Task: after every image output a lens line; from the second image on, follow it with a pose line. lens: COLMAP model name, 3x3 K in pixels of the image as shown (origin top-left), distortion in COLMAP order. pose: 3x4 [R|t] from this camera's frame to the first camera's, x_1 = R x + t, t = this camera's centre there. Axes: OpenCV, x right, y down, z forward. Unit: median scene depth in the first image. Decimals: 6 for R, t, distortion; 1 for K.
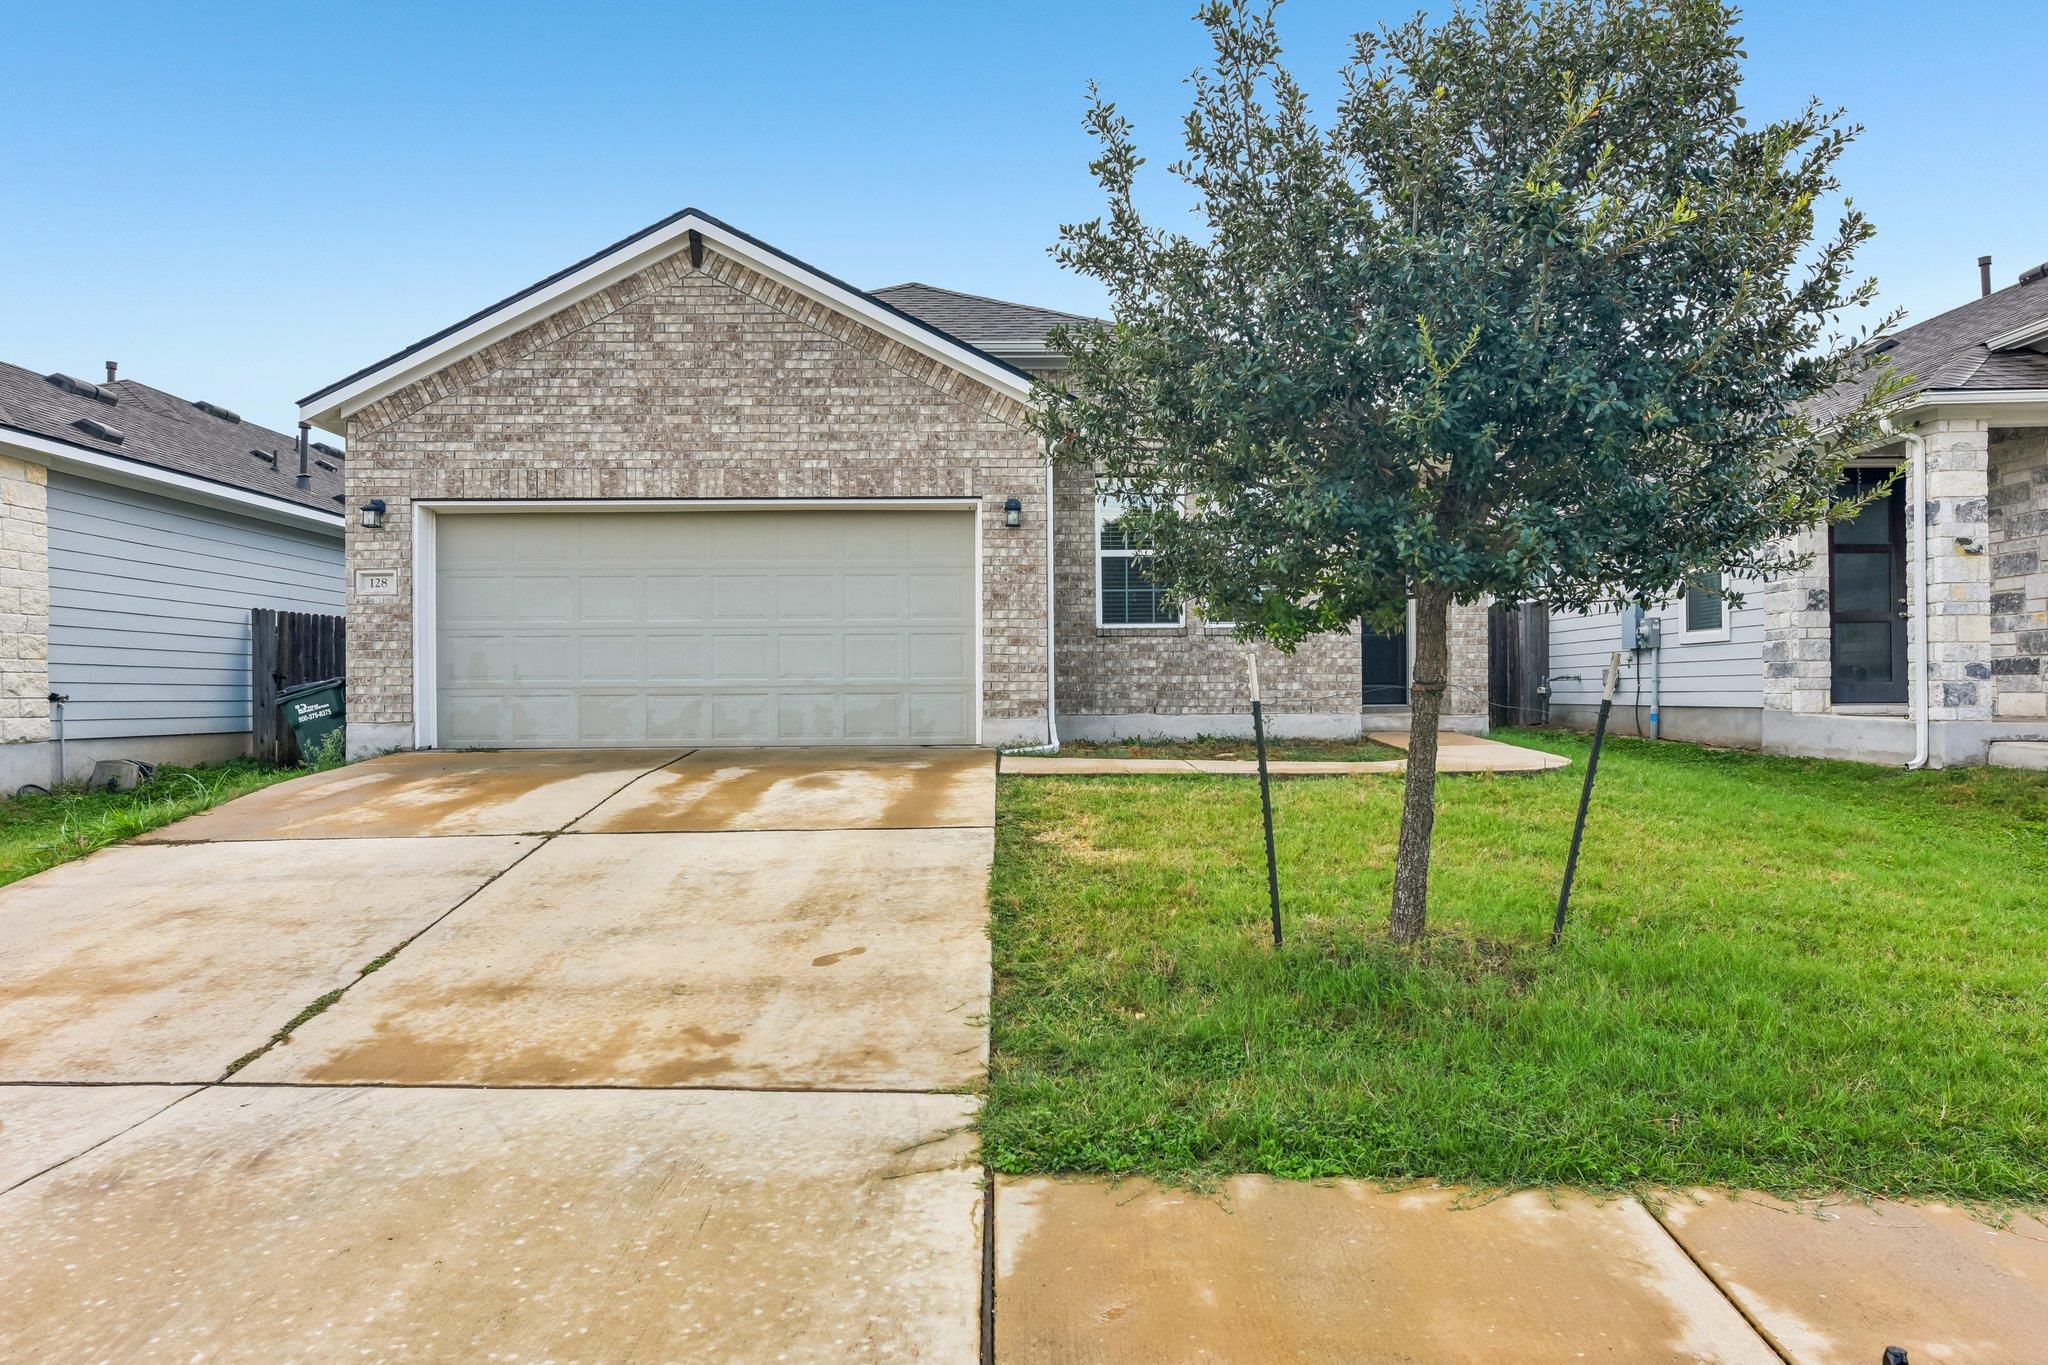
lens RADIAL K [[1302.8, 0, 1023.4], [0, 1302.8, 684.9], [0, 0, 1]] dist [0.023829, 0.001752]
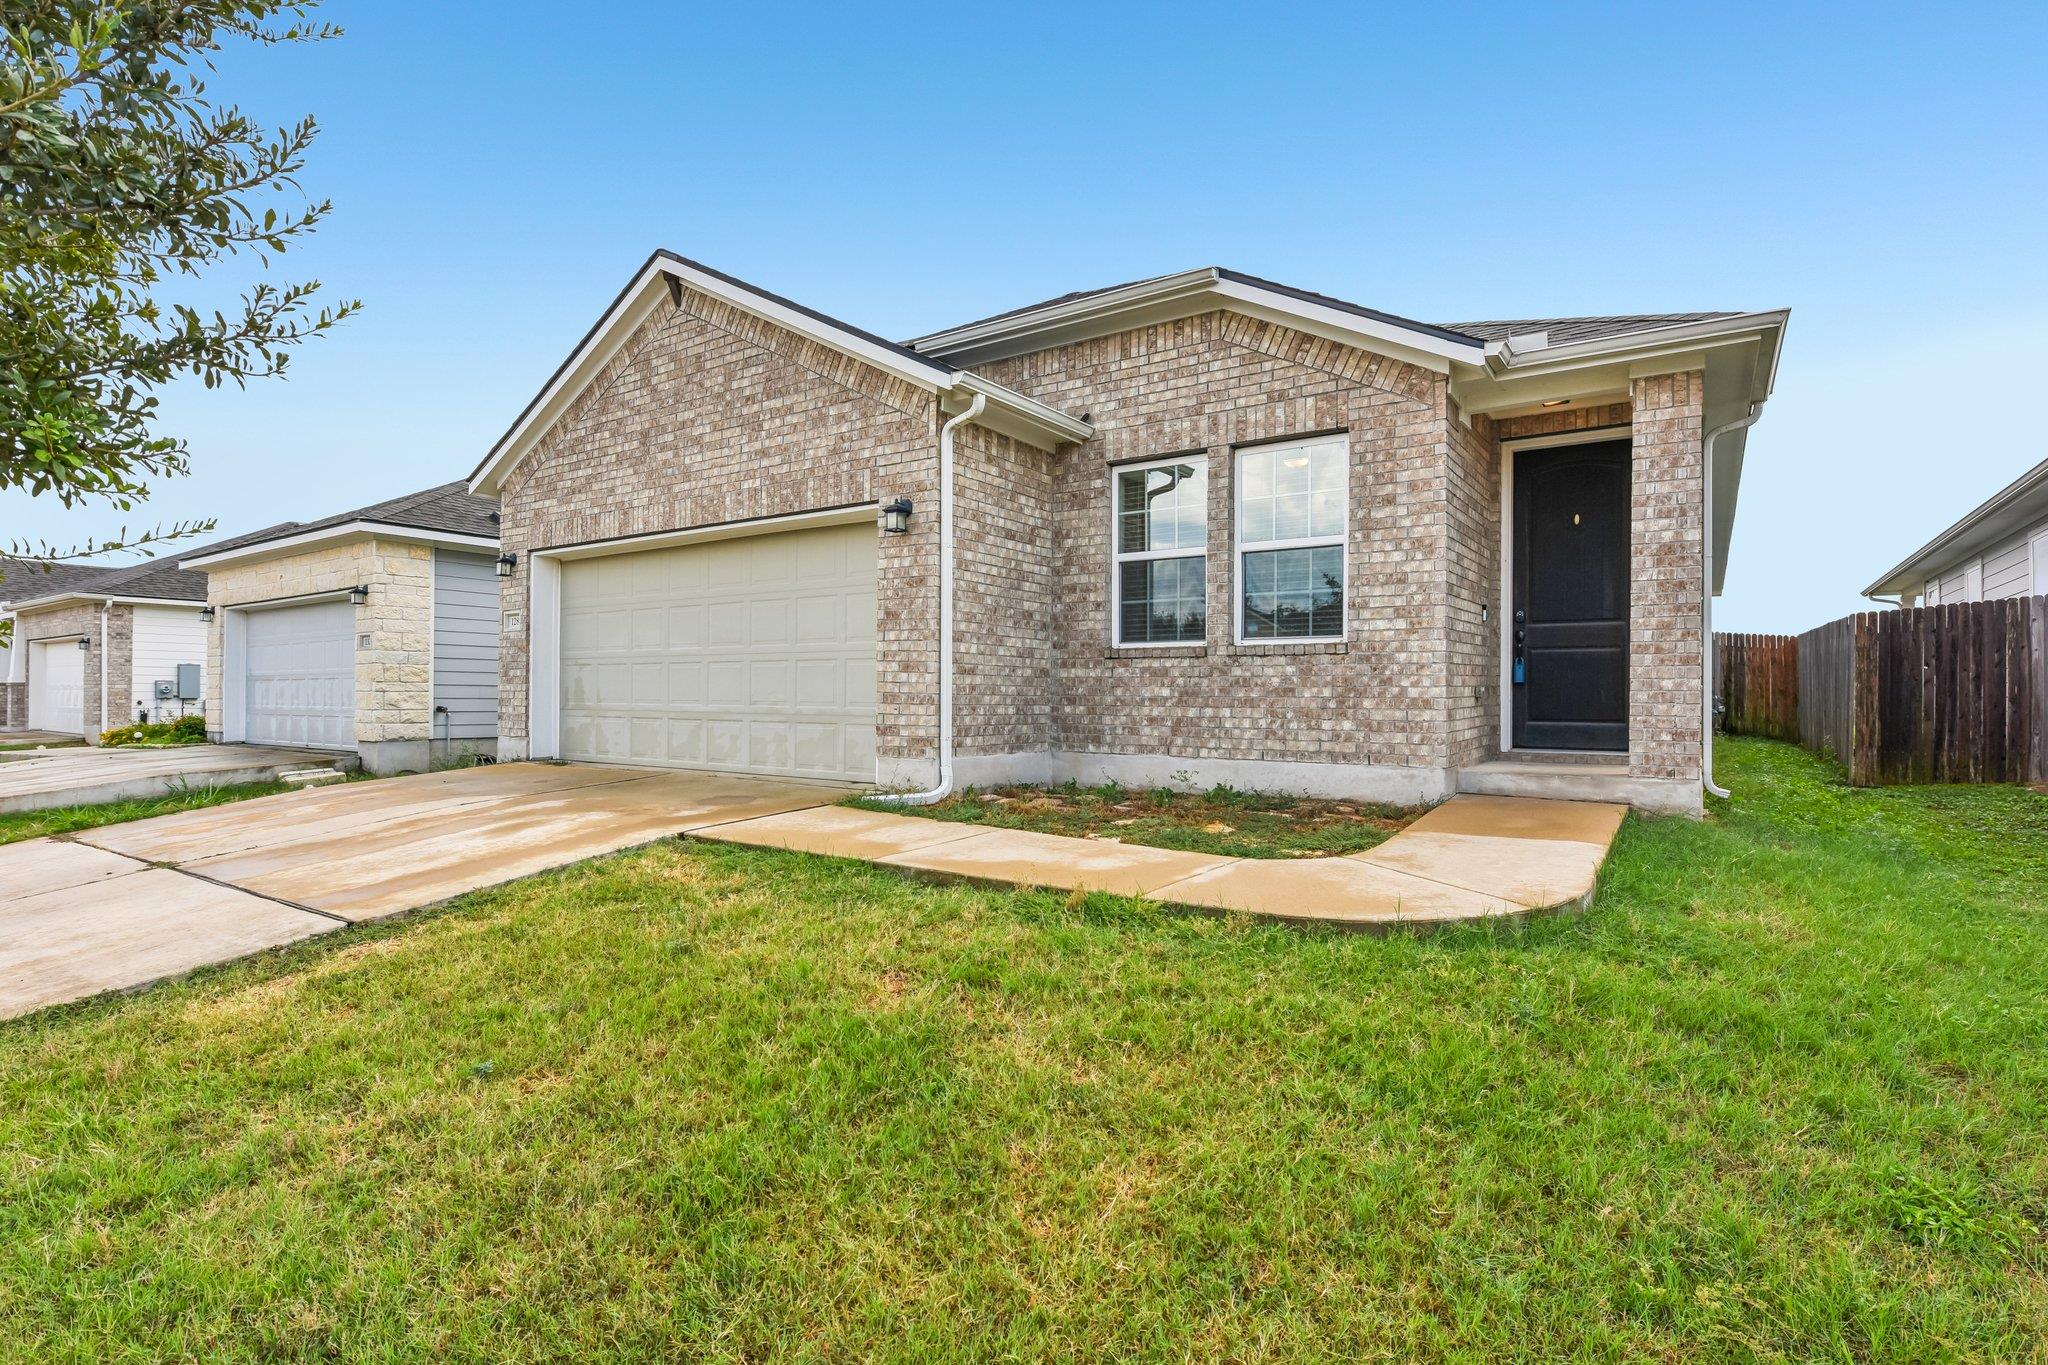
lens RADIAL K [[1000.1, 0, 1022.3], [0, 1000.1, 684.0], [0, 0, 1]] dist [0.001528, -0.000033]
pose [[0.817684, 0.005679, -0.575639, 0.429157], [-0.008345, 0.999963, -0.001989, -0.021818], [0.575607, 0.006430, 0.817701, 0.512363]]
